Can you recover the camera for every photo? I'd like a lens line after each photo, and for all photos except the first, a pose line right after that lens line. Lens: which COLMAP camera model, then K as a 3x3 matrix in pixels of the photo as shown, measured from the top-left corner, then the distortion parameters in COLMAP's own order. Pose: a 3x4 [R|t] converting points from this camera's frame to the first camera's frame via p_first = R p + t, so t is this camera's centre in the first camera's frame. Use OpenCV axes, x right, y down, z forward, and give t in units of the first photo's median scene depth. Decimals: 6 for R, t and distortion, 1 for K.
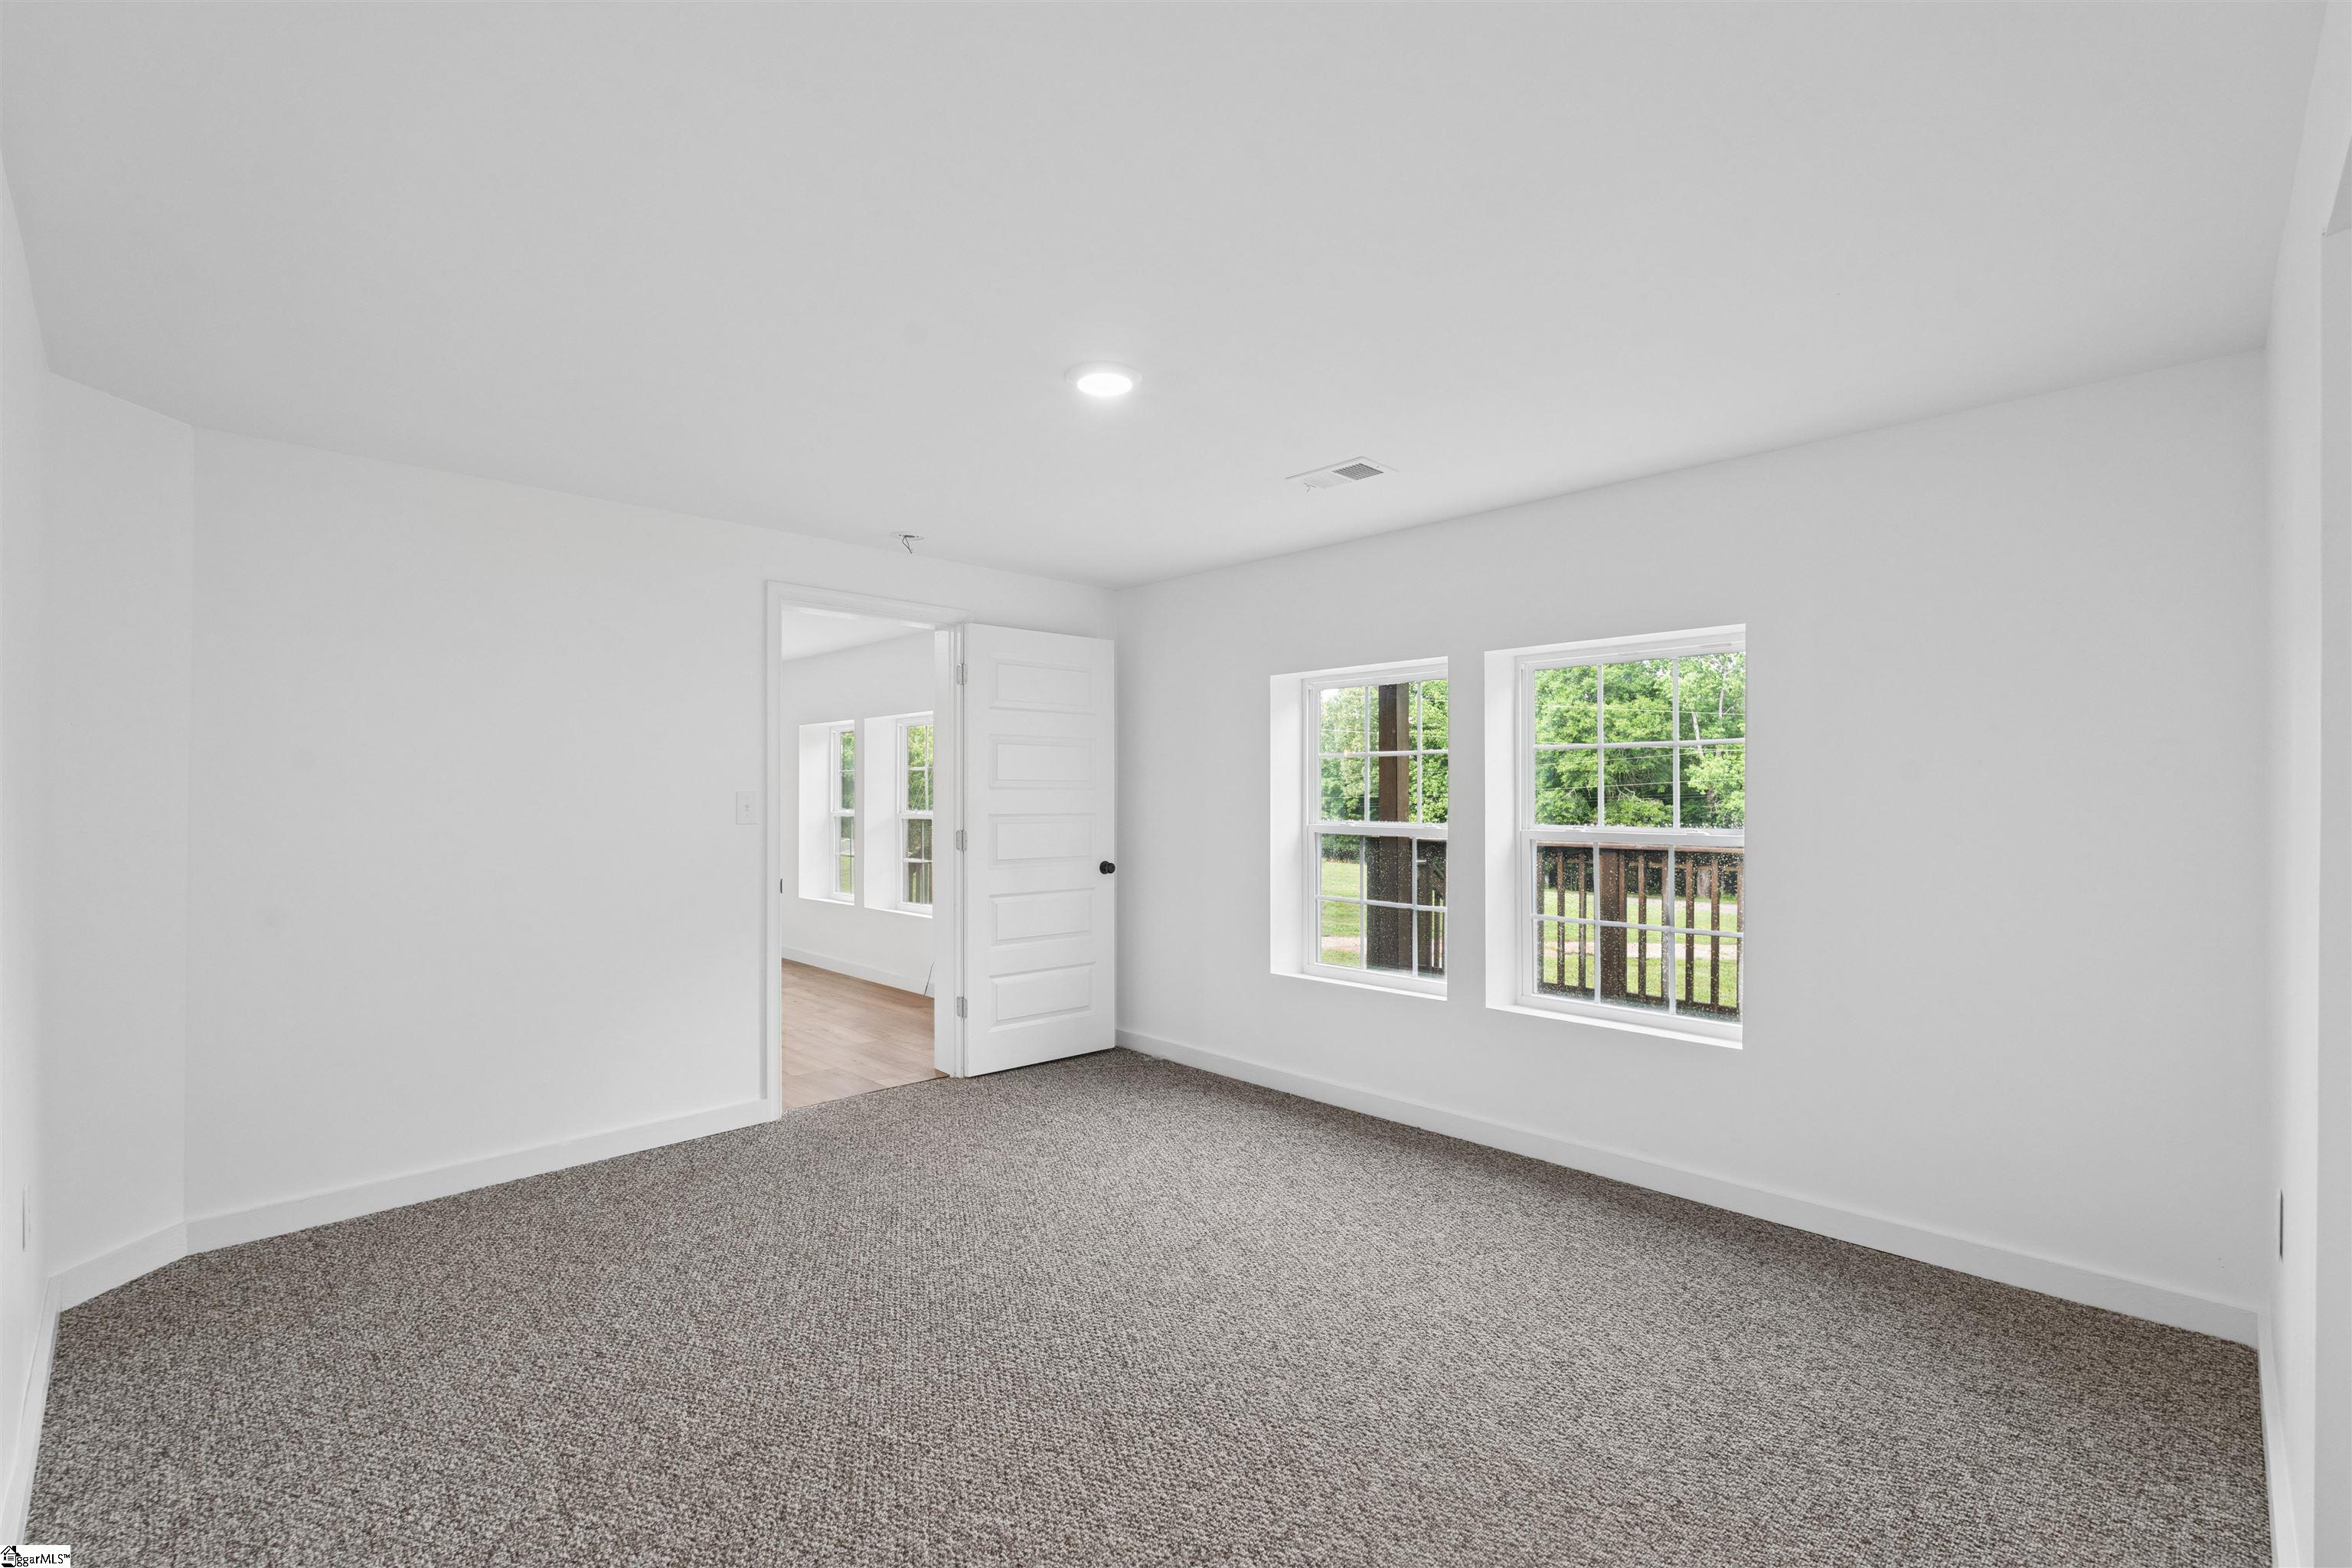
lens RADIAL K [[1027.1, 0, 1183.1], [0, 1027.1, 784.0], [0, 0, 1]] dist [-0.005903, -0.000034]
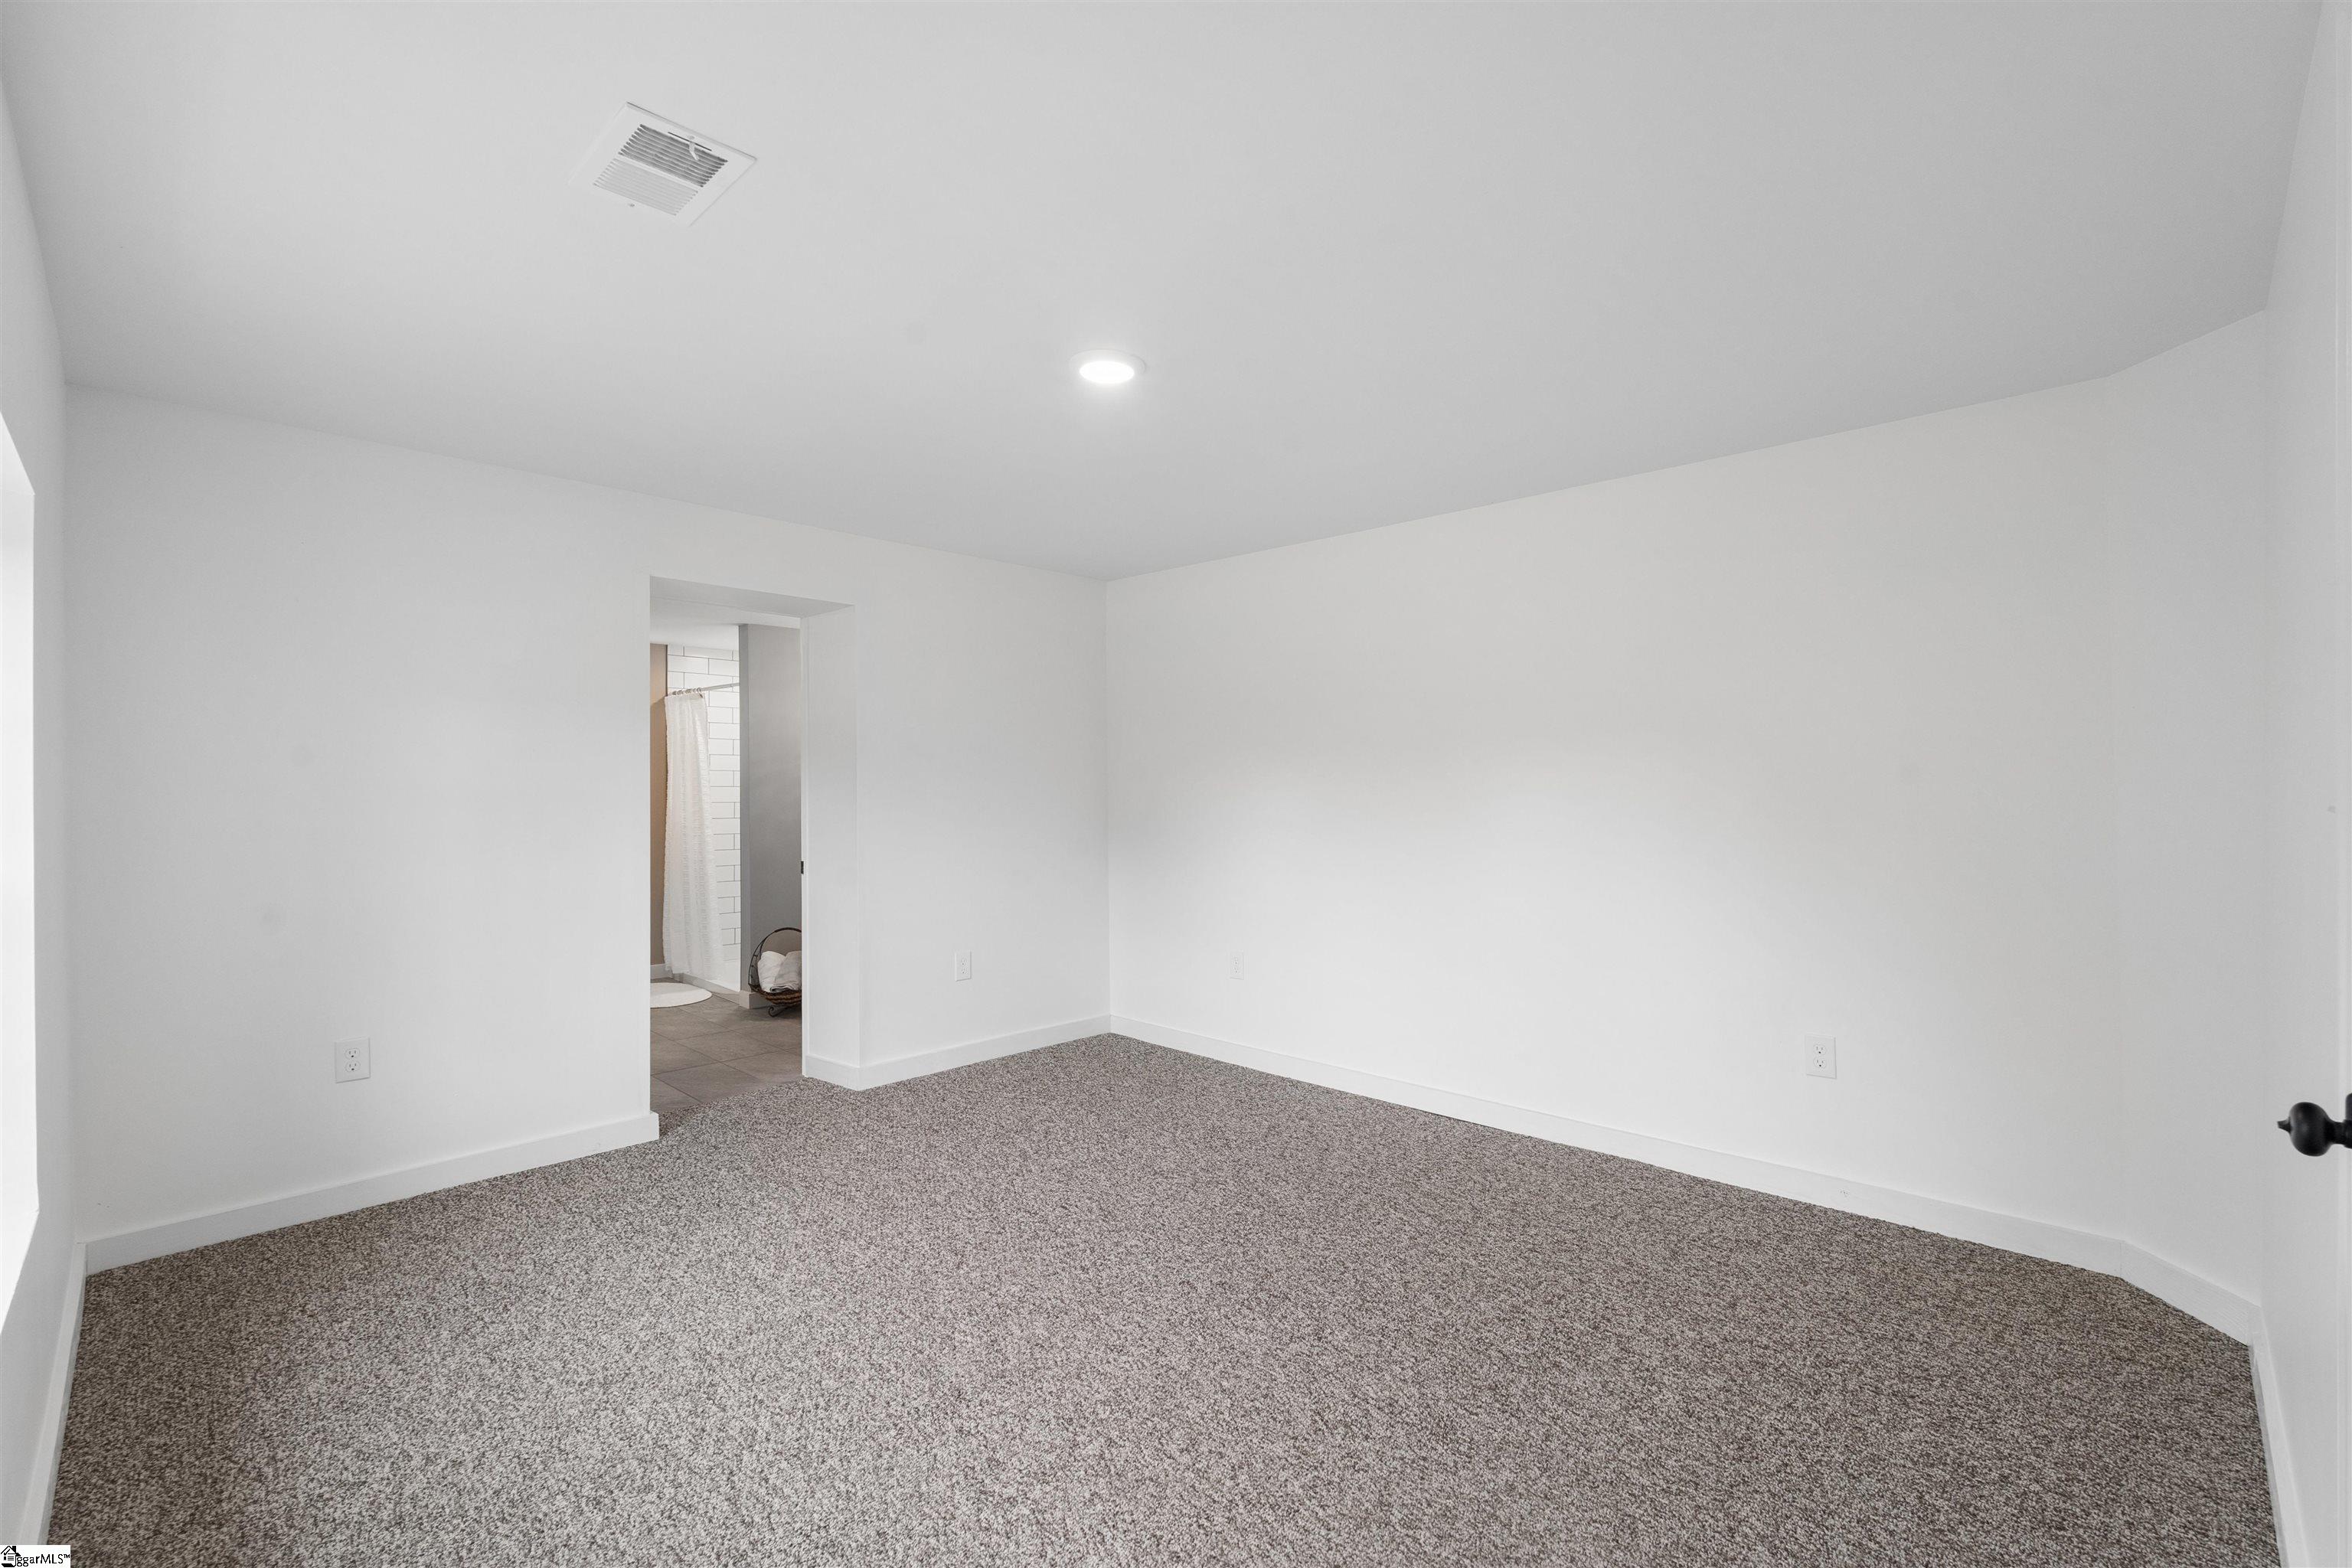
lens RADIAL K [[1027.1, 0, 1183.1], [0, 1027.1, 784.0], [0, 0, 1]] dist [-0.005903, -0.000034]
pose [[-0.999965, 0.003693, -0.007503, -0.130584], [0.003794, 0.999902, -0.013504, 0.025791], [0.007453, -0.013532, -0.999881, 1.842751]]
